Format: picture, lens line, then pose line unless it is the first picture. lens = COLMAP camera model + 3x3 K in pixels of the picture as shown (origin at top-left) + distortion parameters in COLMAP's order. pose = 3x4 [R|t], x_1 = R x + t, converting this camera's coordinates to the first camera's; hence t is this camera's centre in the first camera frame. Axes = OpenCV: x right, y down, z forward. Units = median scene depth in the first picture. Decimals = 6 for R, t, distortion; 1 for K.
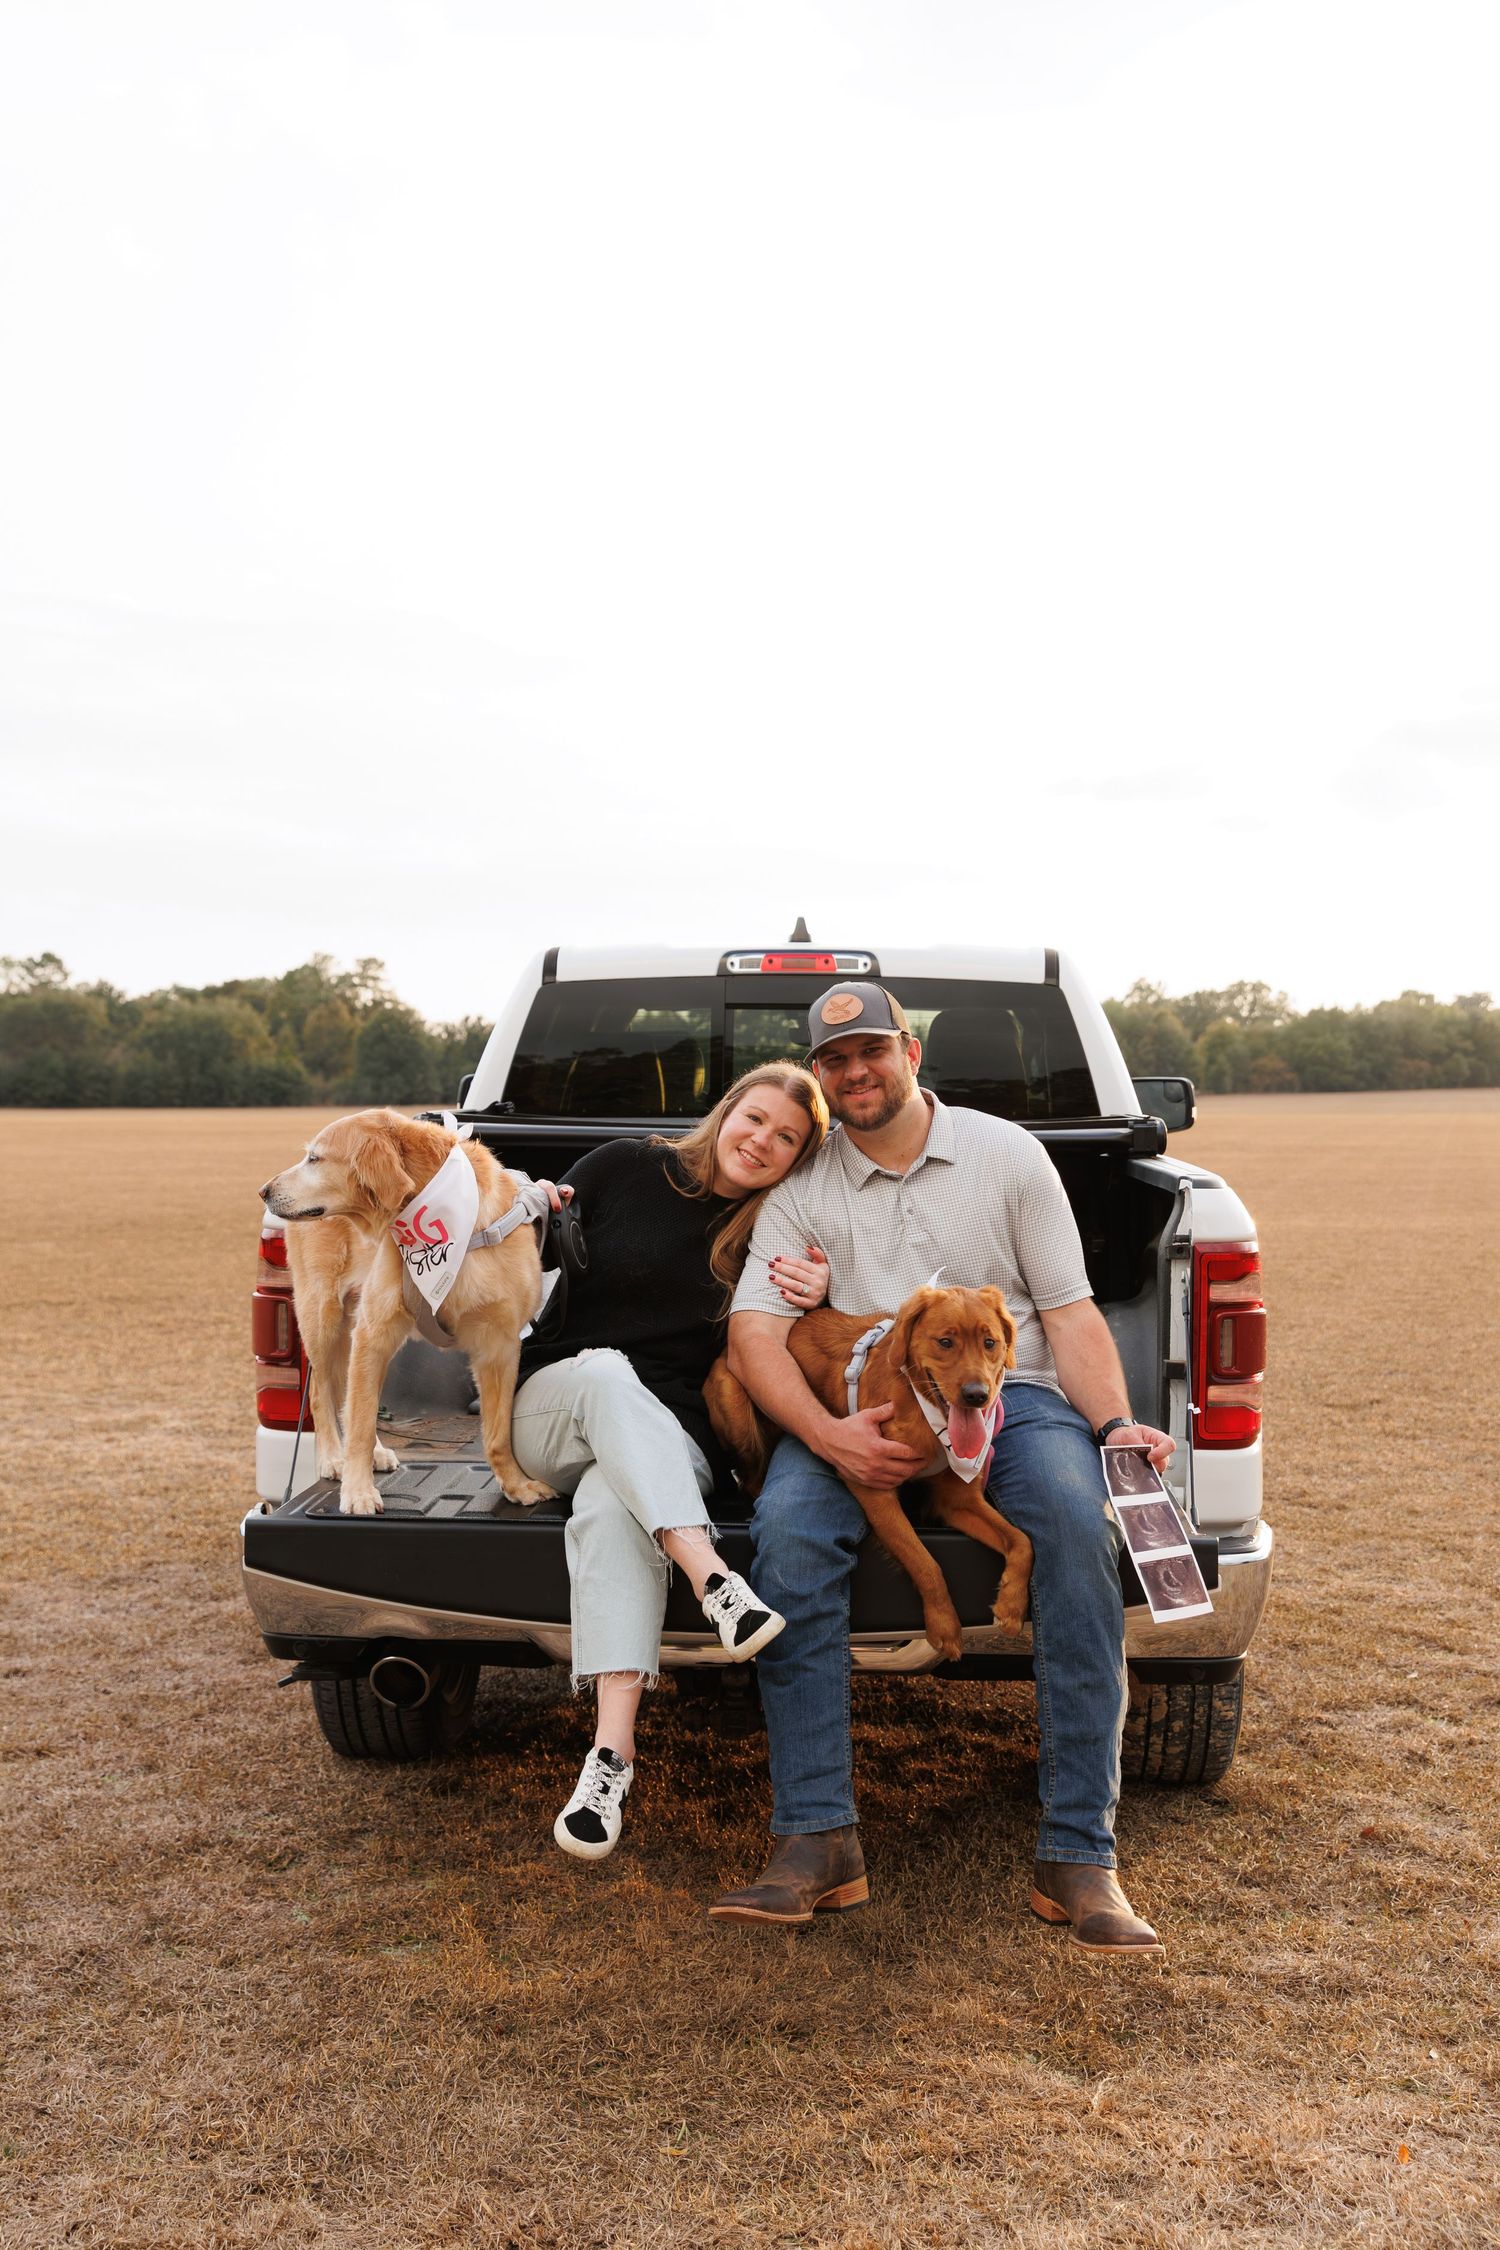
lens RADIAL K [[2510.2, 0, 691.2], [0, 2510.2, 1023.2], [0, 0, 1]] dist [0.042496, 0.000000]
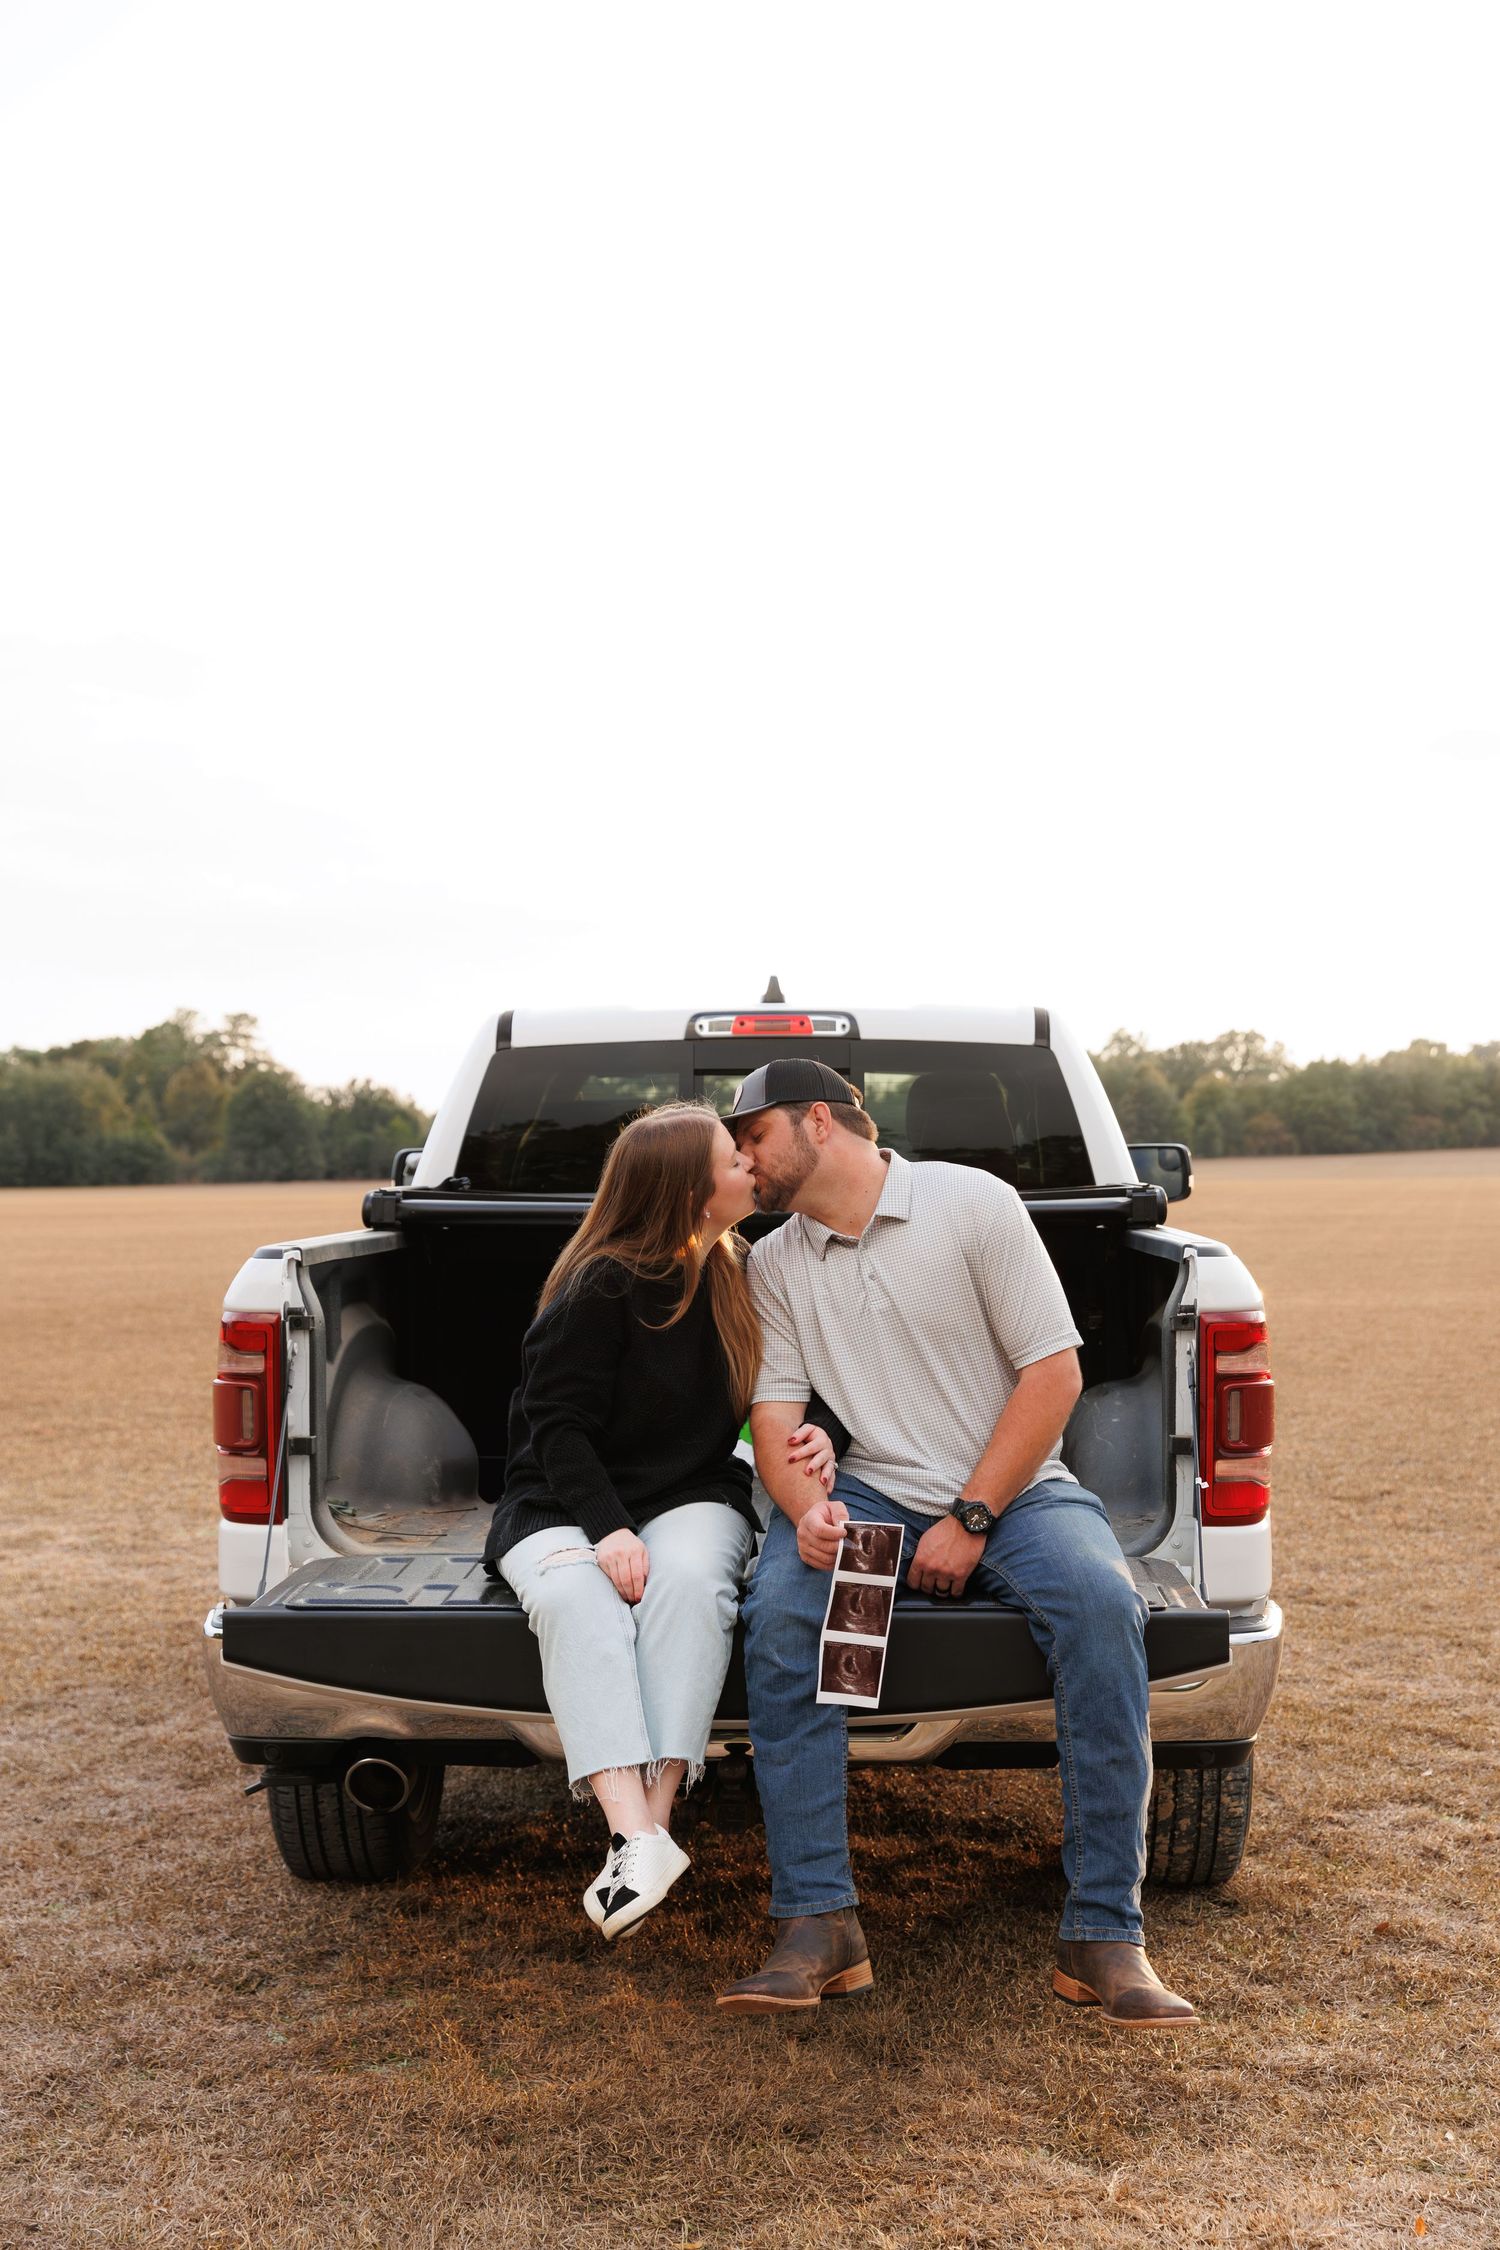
lens RADIAL K [[2867.4, 0, 742.0], [0, 2867.4, 1025.3], [0, 0, 1]] dist [0.024540, 0.000000]
pose [[0.998886, -0.009511, 0.046223, -0.018055], [0.010443, 0.999746, -0.019967, -0.003094], [-0.046021, 0.020427, 0.998732, -0.069979]]
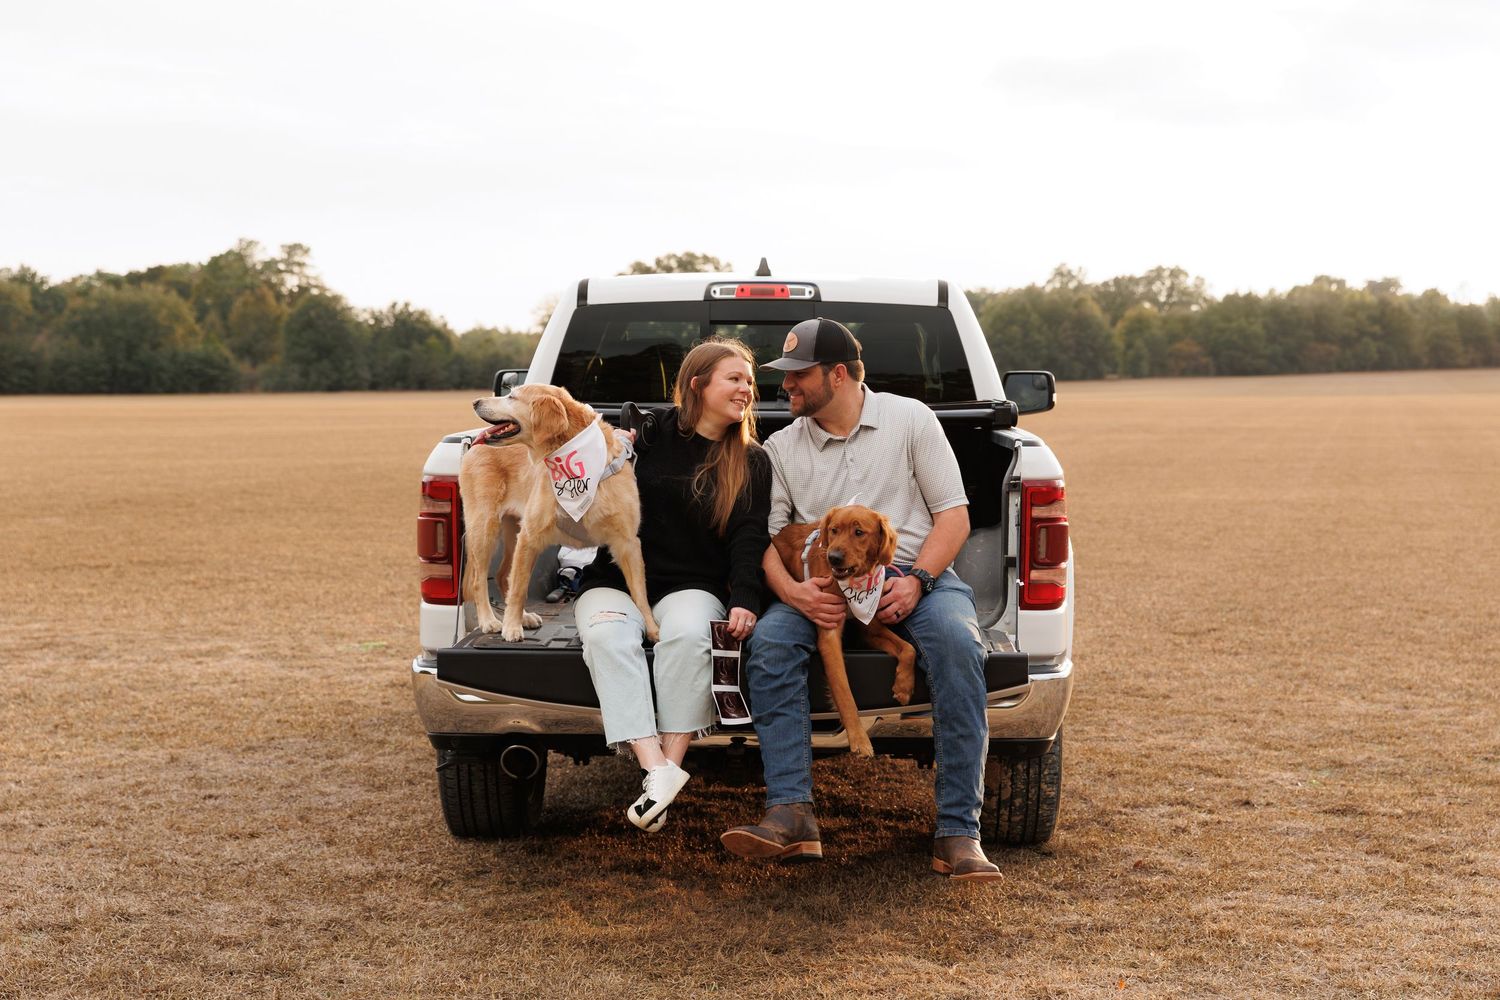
lens RADIAL K [[2508.3, 0, 744.2], [0, 2508.3, 446.1], [0, 0, 1]] dist [0.031982, 0.000000]
pose [[0.998701, -0.004094, 0.050787, -0.038686], [0.001298, 0.998488, 0.054948, -0.014978], [-0.050935, -0.054810, 0.997197, -0.394871]]
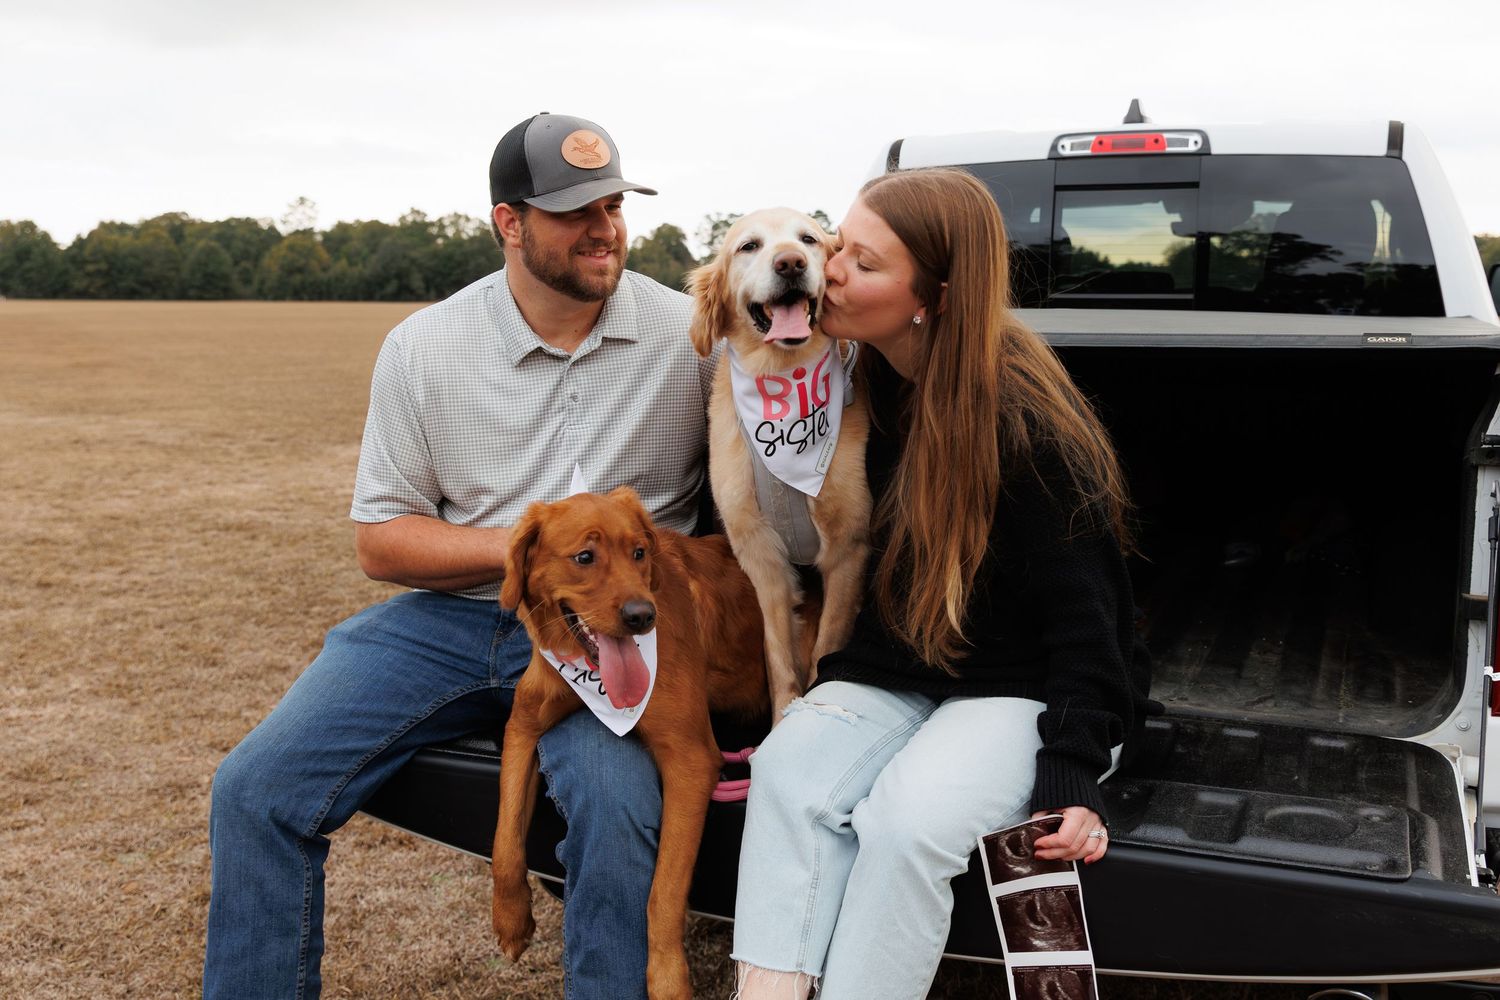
lens RADIAL K [[1521.6, 0, 735.3], [0, 1521.6, 453.6], [0, 0, 1]] dist [-0.001261, 0.000000]
pose [[0.952786, 0.029896, -0.302167, 0.081374], [0.010095, 0.991472, 0.129926, 0.018983], [0.303474, -0.126842, 0.944359, 0.350634]]
